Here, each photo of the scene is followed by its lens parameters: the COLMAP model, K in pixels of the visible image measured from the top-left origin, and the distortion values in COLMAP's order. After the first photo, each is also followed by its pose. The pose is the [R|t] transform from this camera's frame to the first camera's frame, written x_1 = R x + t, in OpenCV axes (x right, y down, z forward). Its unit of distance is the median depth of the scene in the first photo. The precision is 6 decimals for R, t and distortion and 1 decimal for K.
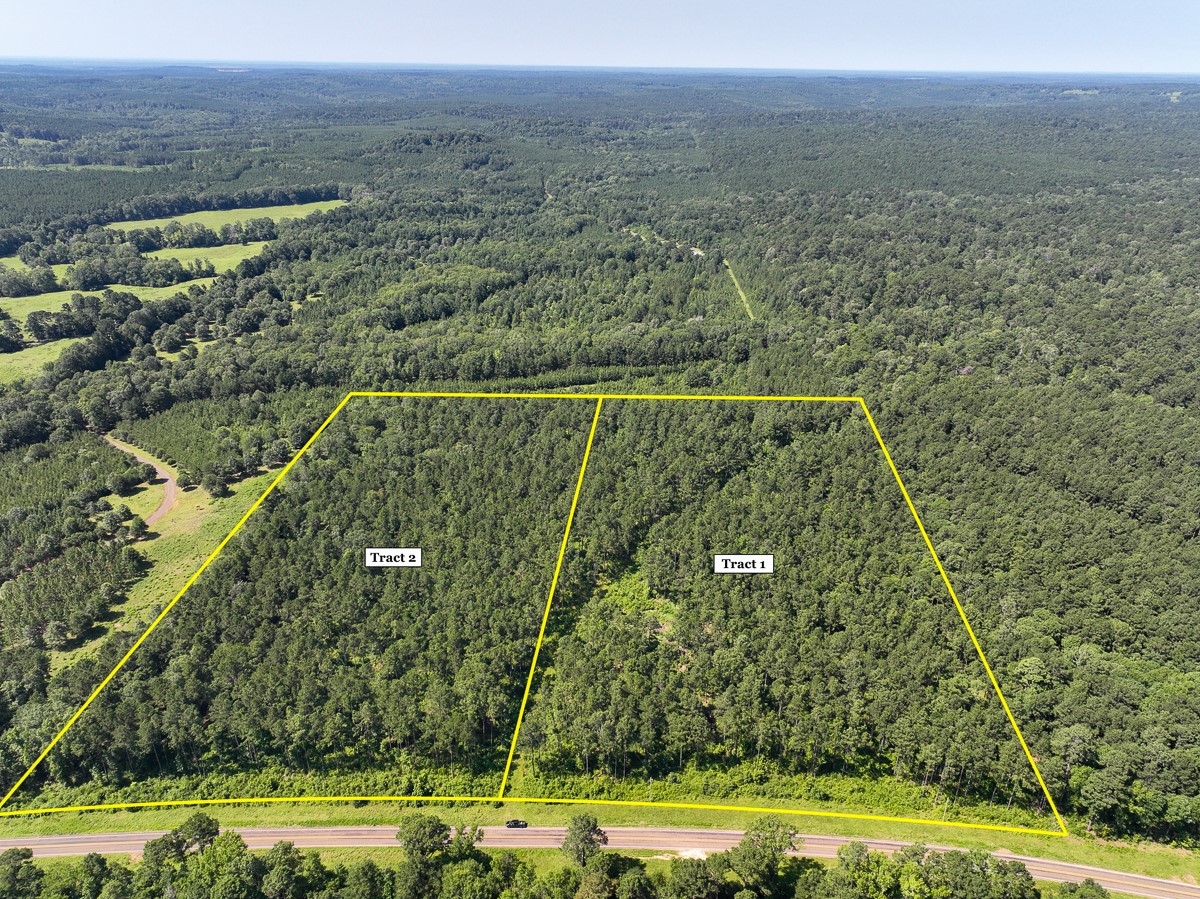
lens RADIAL K [[843.9, 0, 600.2], [0, 843.9, 450.9], [0, 0, 1]] dist [0.007345, 0.000287]
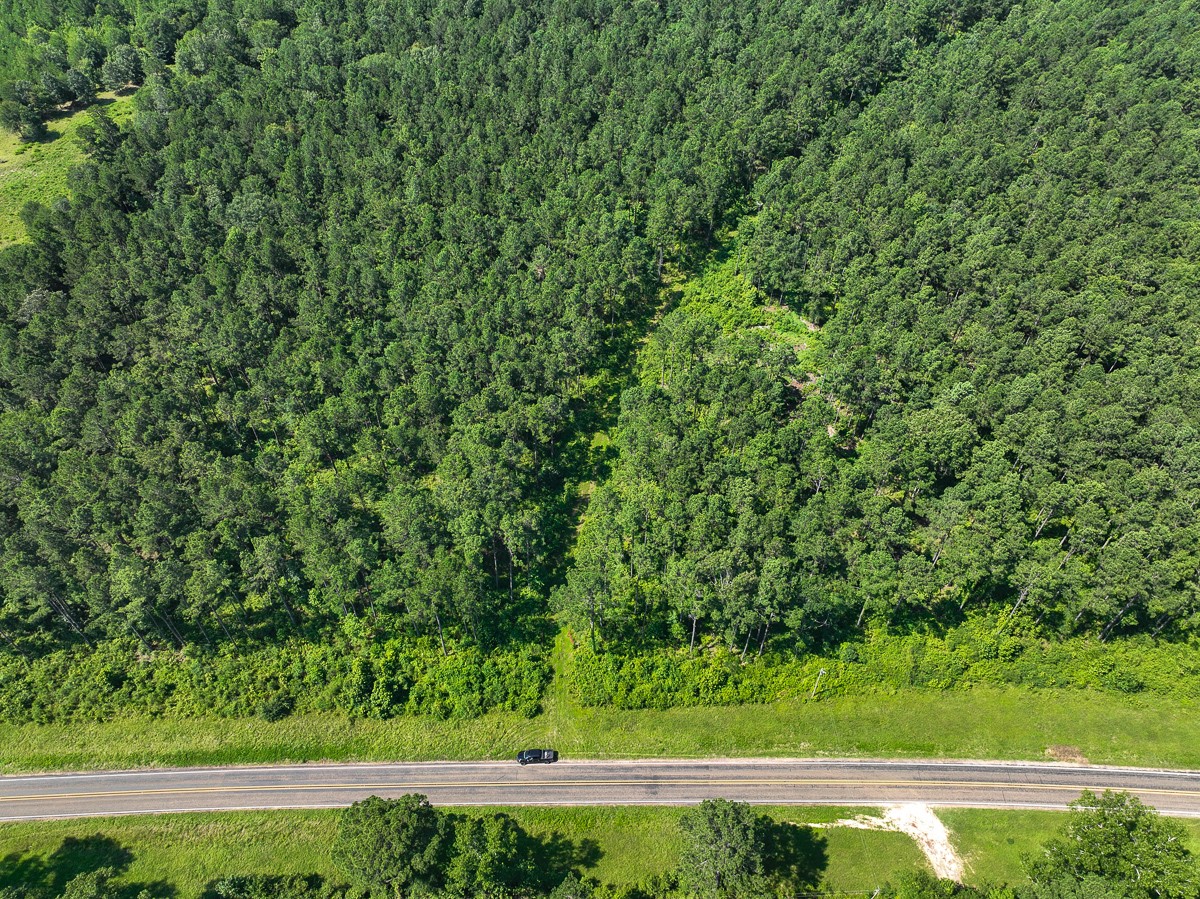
lens RADIAL K [[843.9, 0, 598.1], [0, 843.9, 448.7], [0, 0, 1]] dist [0.007345, 0.000287]
pose [[0.999815, -0.016598, 0.009719, -0.062981], [0.011789, 0.928083, 0.372186, 0.047822], [-0.015198, -0.372002, 0.928107, 0.432696]]
